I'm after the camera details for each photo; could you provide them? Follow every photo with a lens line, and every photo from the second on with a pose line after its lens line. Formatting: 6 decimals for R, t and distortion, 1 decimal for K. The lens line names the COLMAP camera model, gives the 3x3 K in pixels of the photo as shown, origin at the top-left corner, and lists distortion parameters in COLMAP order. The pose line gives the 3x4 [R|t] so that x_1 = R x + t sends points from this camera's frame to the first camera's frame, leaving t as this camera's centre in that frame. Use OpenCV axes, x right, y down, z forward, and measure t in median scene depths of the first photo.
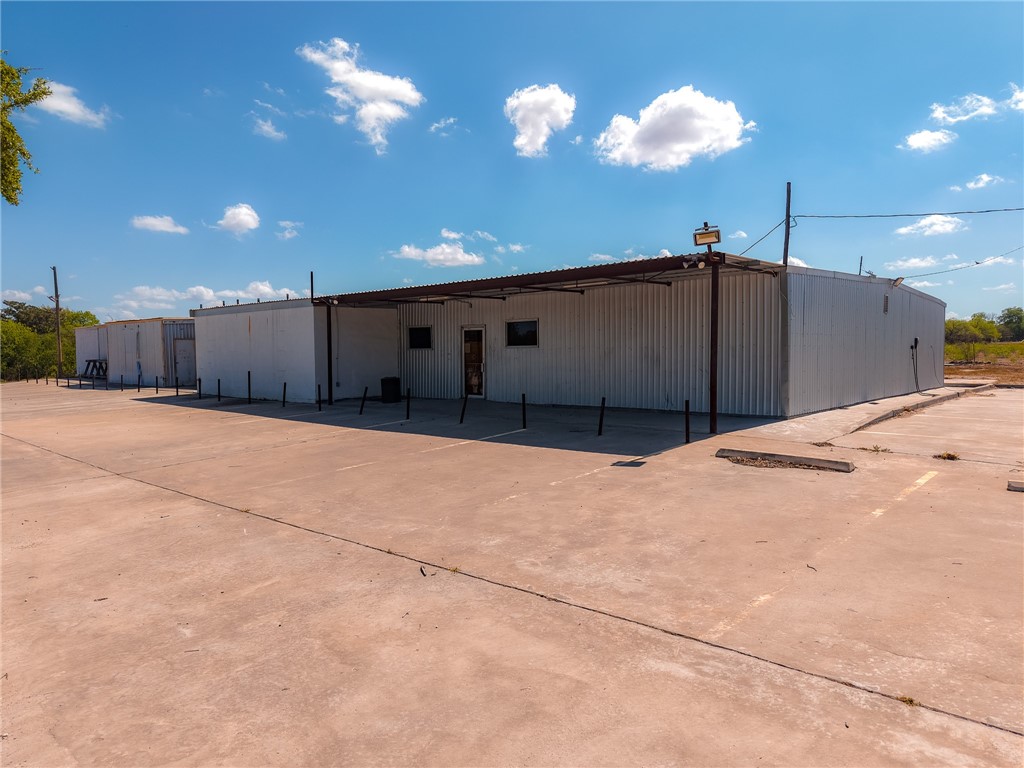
lens RADIAL K [[692.4, 0, 510.8], [0, 692.4, 382.7], [0, 0, 1]] dist [0.021017, -0.022258]
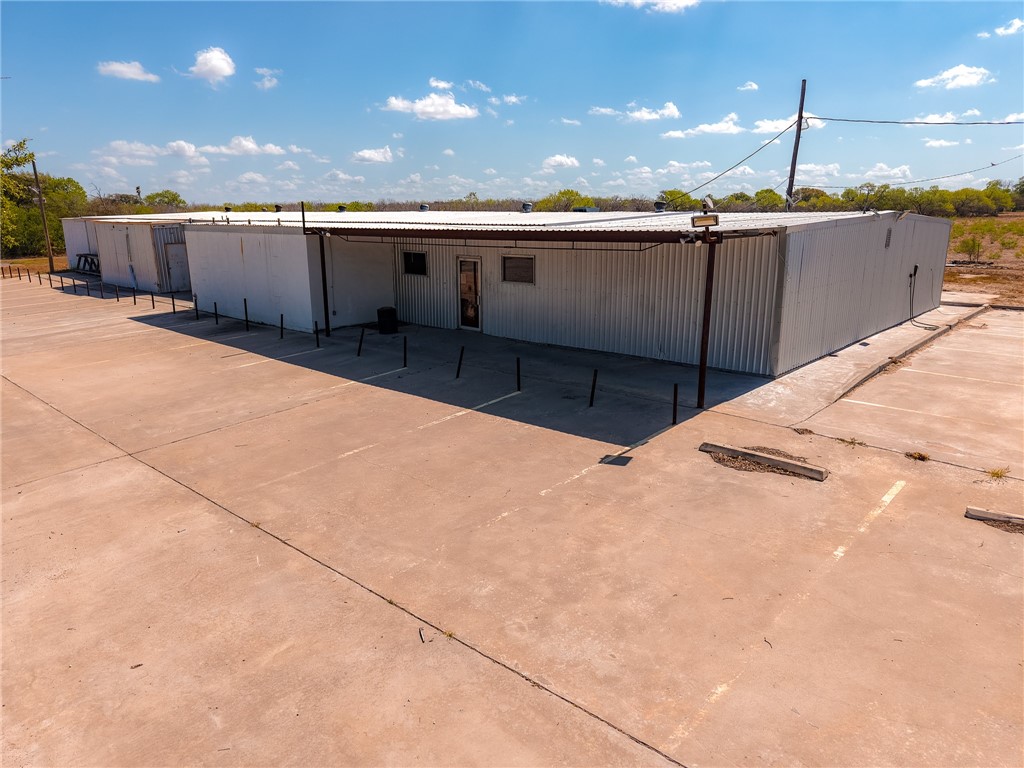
lens RADIAL K [[692.4, 0, 510.7], [0, 692.4, 385.8], [0, 0, 1]] dist [0.021017, -0.022258]
pose [[0.999993, 0.002979, 0.002183, 0.005526], [-0.003352, 0.980329, 0.197343, -0.146521], [-0.001552, -0.197349, 0.980332, -0.007026]]
